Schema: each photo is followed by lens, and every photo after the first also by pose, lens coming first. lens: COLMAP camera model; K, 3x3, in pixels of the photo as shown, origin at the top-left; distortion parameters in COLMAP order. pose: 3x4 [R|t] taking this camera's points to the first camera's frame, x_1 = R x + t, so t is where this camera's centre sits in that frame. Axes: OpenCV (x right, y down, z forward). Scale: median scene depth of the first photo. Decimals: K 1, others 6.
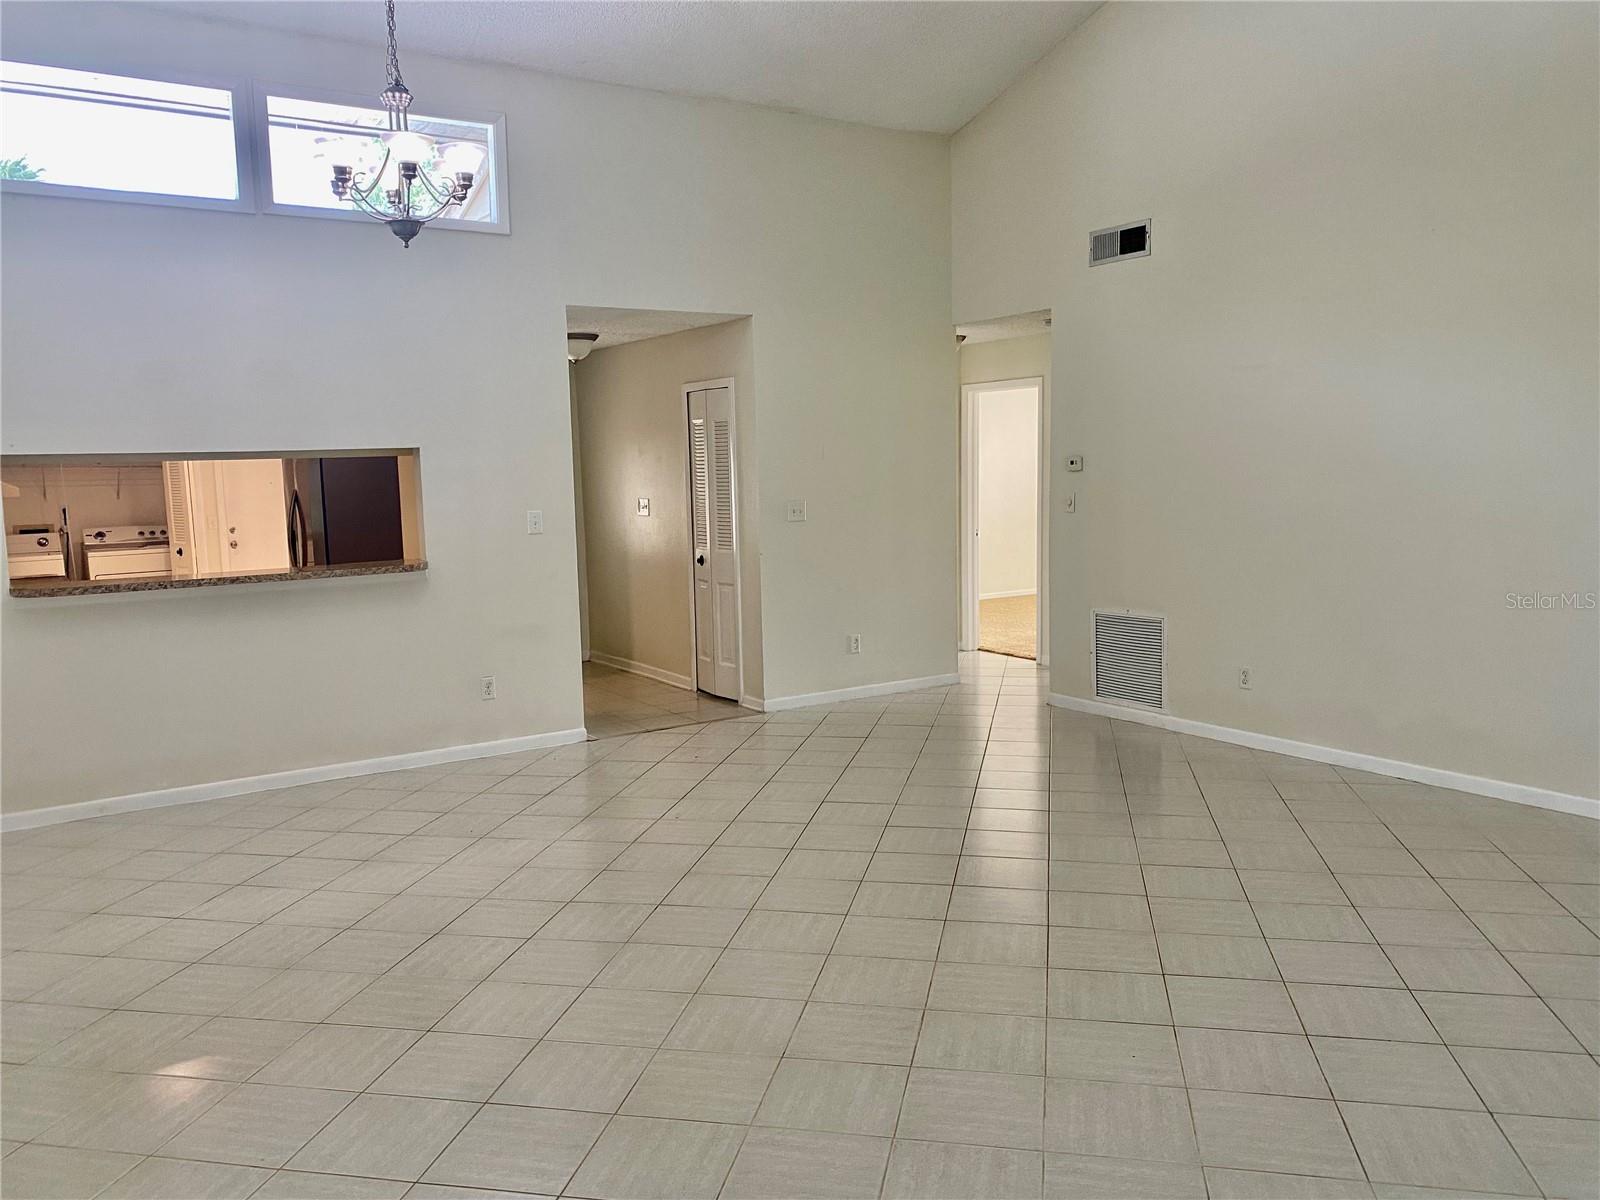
lens RADIAL K [[1206.1, 0, 809.8], [0, 1206.1, 594.5], [0, 0, 1]] dist [0.044252, -0.021092]
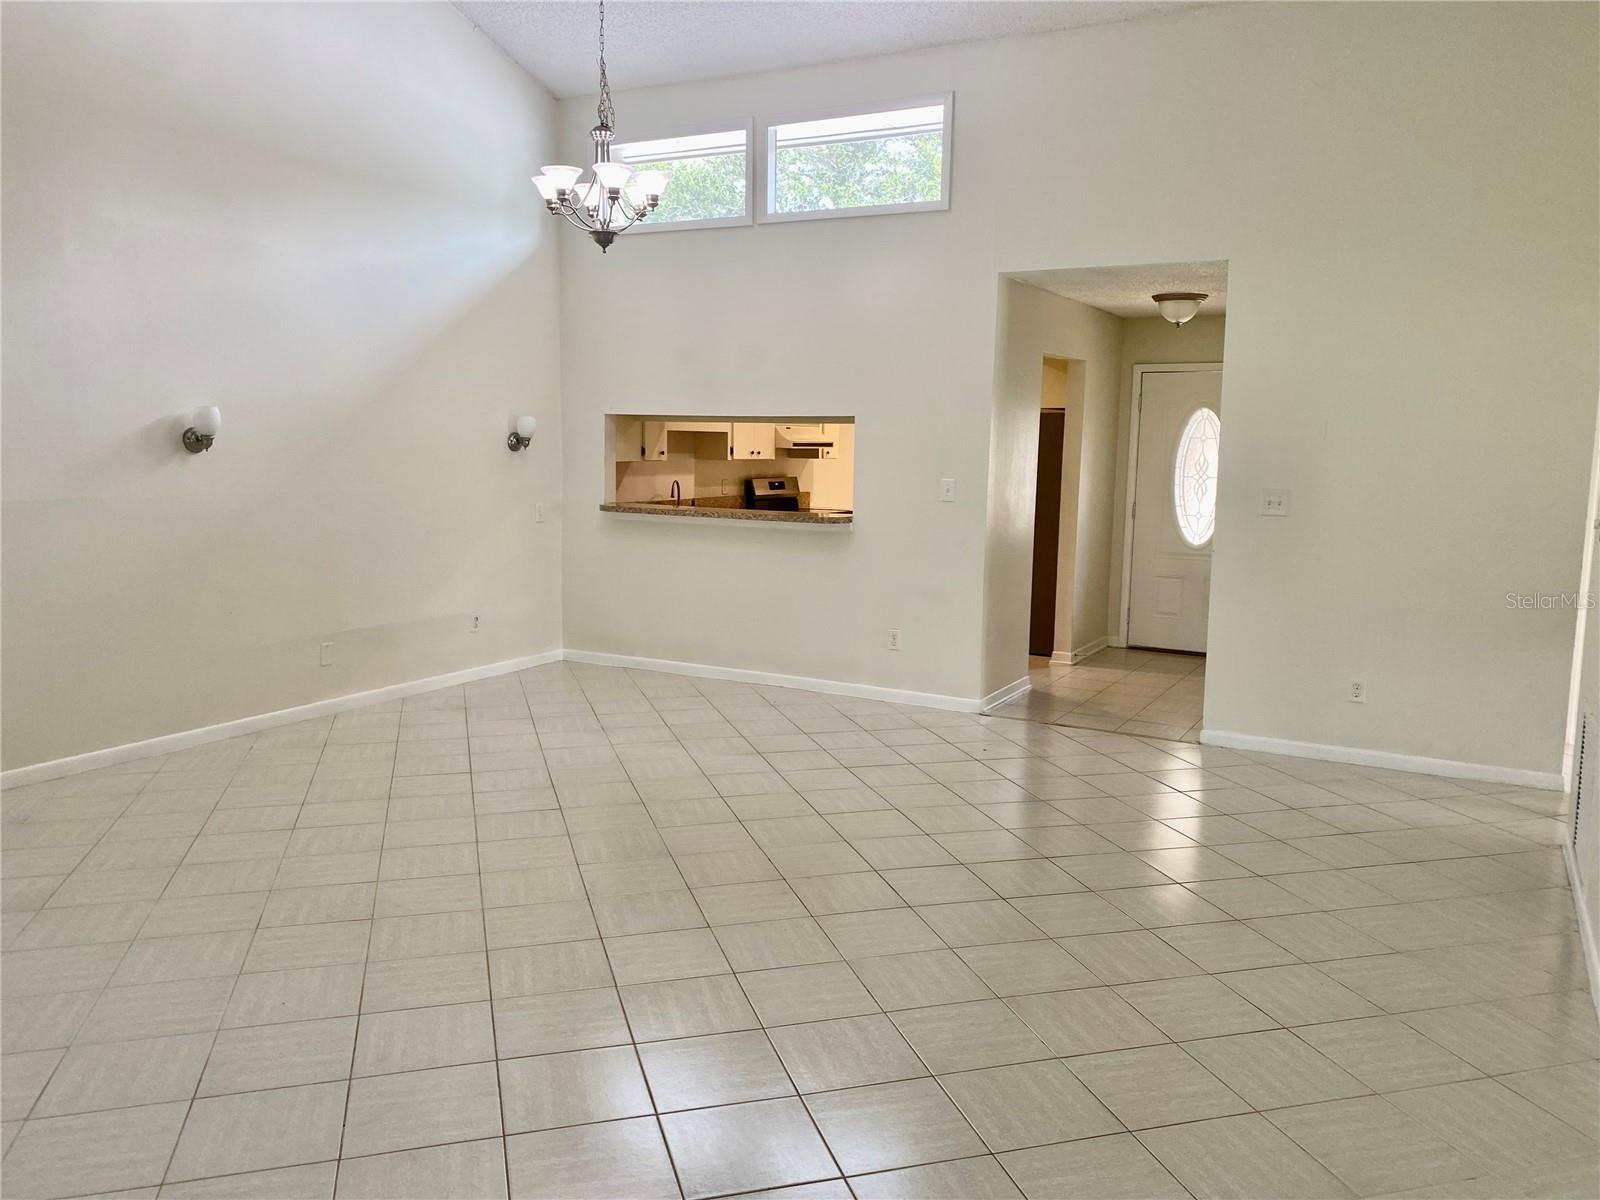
lens RADIAL K [[1206.1, 0, 807.7], [0, 1206.1, 608.1], [0, 0, 1]] dist [0.044252, -0.021092]
pose [[0.481456, 0.158966, -0.861934, 0.700376], [-0.125475, 0.985786, 0.111721, -0.069302], [0.867442, 0.054363, 0.494559, 0.446269]]
